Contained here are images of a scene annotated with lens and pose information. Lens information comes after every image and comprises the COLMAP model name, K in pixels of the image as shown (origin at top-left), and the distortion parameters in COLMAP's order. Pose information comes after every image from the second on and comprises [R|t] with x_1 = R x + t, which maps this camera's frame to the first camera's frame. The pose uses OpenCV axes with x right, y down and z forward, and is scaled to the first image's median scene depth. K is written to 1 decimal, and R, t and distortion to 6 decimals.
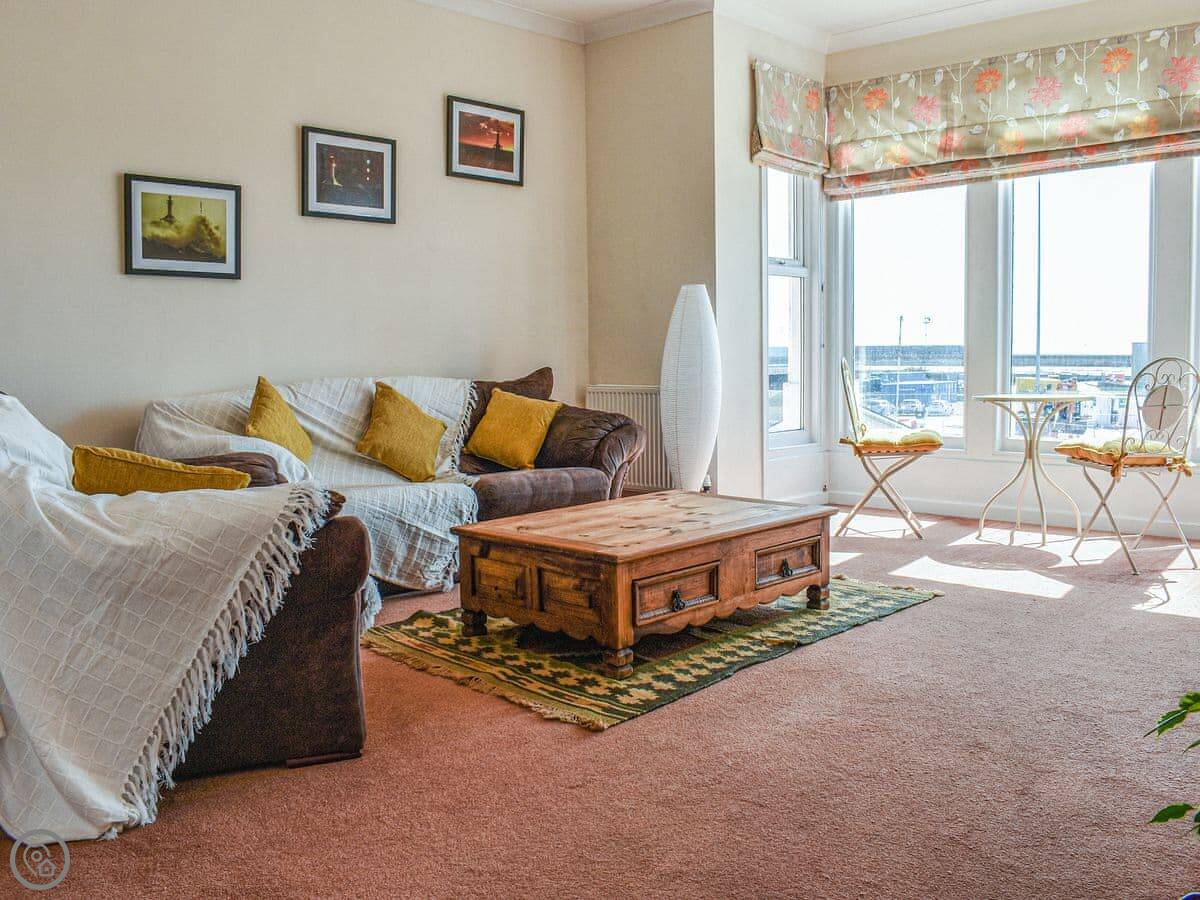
lens RADIAL K [[1087.9, 0, 600.0], [0, 1087.9, 387.9], [0, 0, 1]] dist [0.040041, 0.003027]
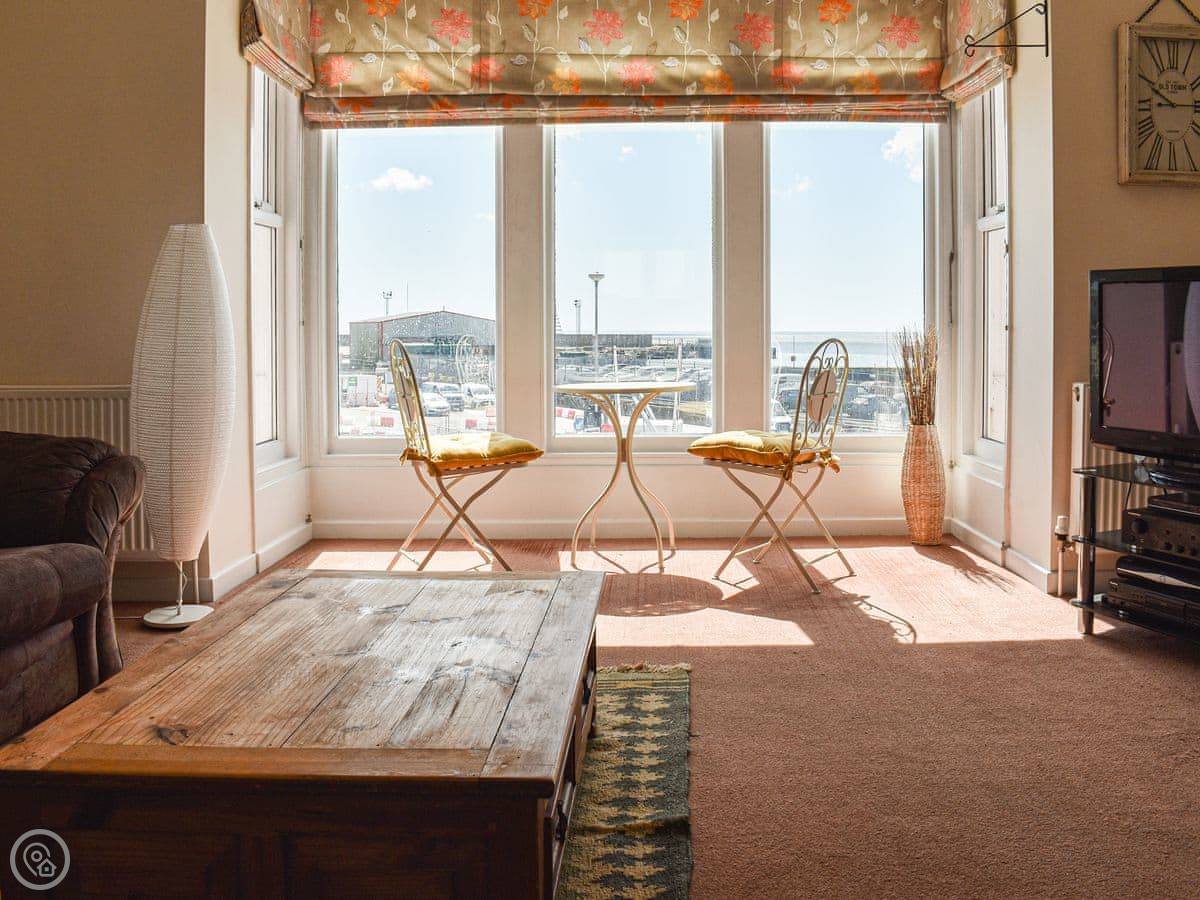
lens RADIAL K [[1087.9, 0, 599.4], [0, 1087.9, 315.4], [0, 0, 1]] dist [-0.068575, 0.002142]
pose [[0.739126, 0.009712, 0.673498, -0.156104], [0.021999, 0.999015, -0.038549, -0.012799], [-0.673208, 0.043309, 0.738184, 0.374049]]
